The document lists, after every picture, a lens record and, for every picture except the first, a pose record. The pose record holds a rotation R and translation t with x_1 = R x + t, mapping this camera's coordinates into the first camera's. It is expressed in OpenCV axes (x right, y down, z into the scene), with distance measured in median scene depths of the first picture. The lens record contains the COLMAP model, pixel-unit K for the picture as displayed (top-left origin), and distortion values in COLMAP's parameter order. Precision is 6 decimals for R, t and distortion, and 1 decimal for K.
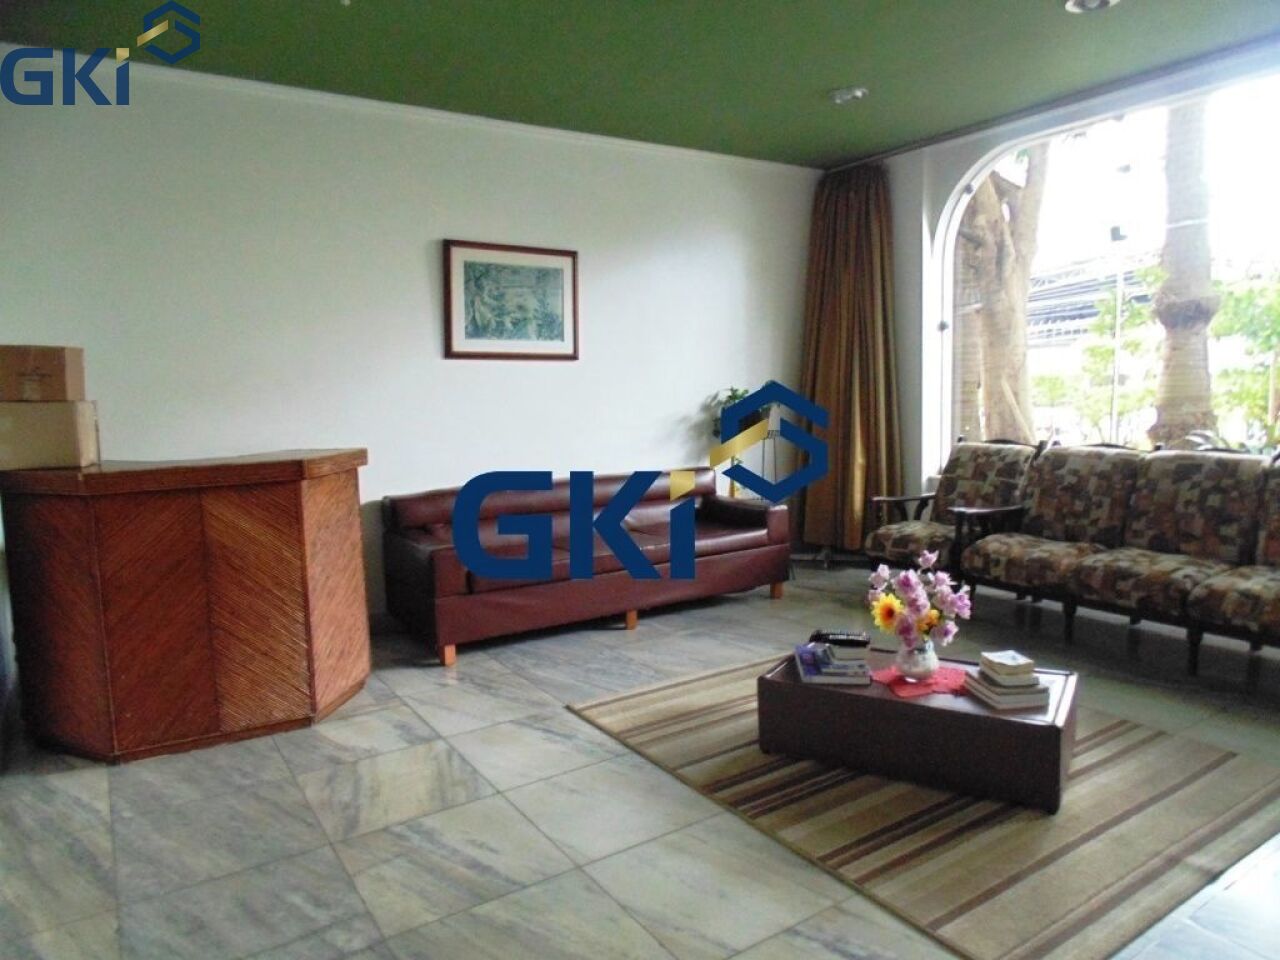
lens RADIAL K [[853.3, 0, 666.2], [0, 853.3, 477.4], [0, 0, 1]] dist [0.001667, 0.000755]
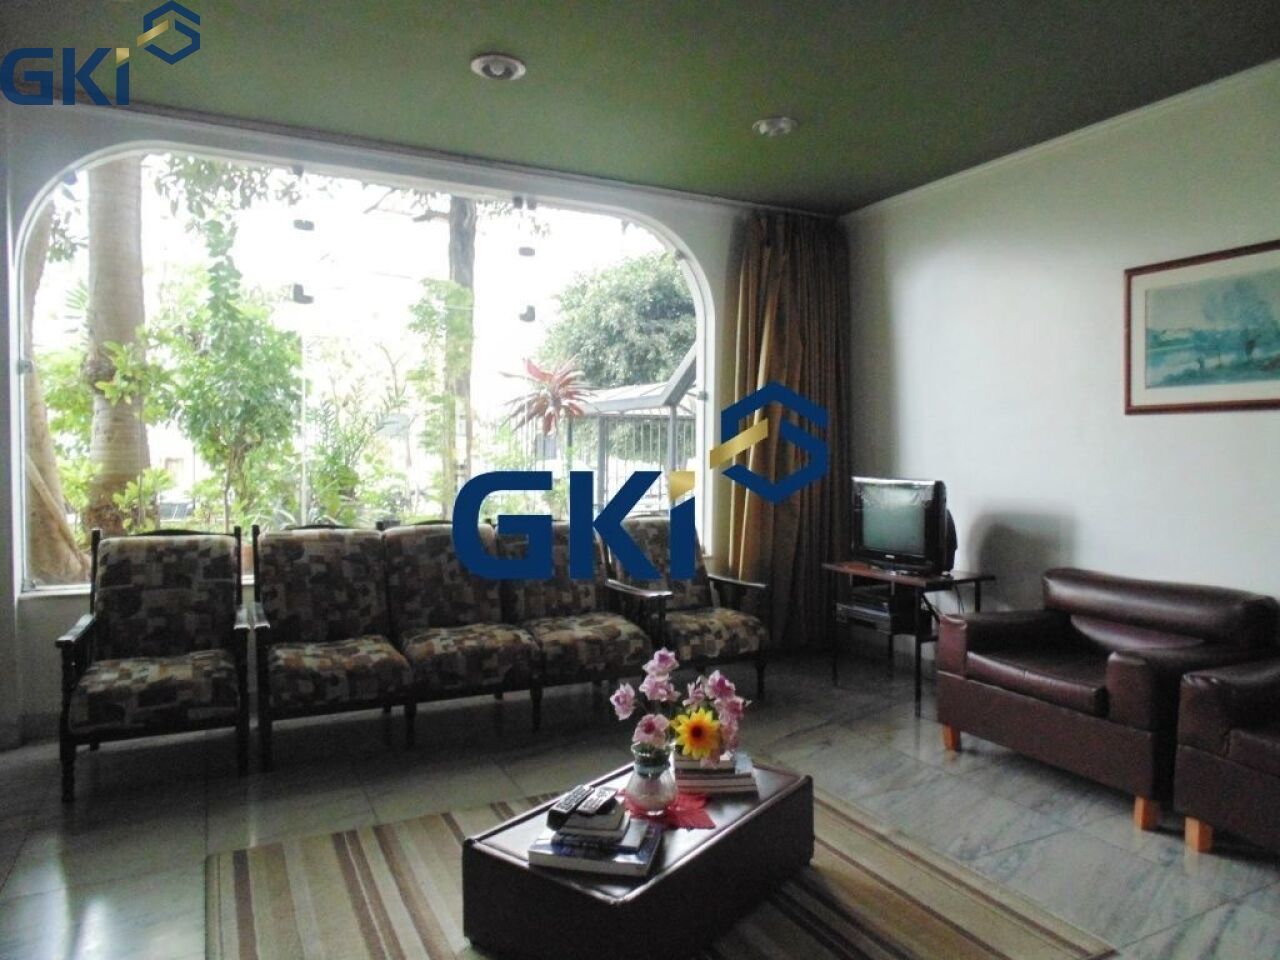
lens RADIAL K [[853.3, 0, 666.2], [0, 853.3, 477.4], [0, 0, 1]] dist [0.001667, 0.000755]
pose [[0.114365, -0.016621, 0.993300, -0.373990], [0.091860, 0.995753, 0.006085, -0.067665], [-0.989183, 0.090549, 0.115407, 0.598549]]
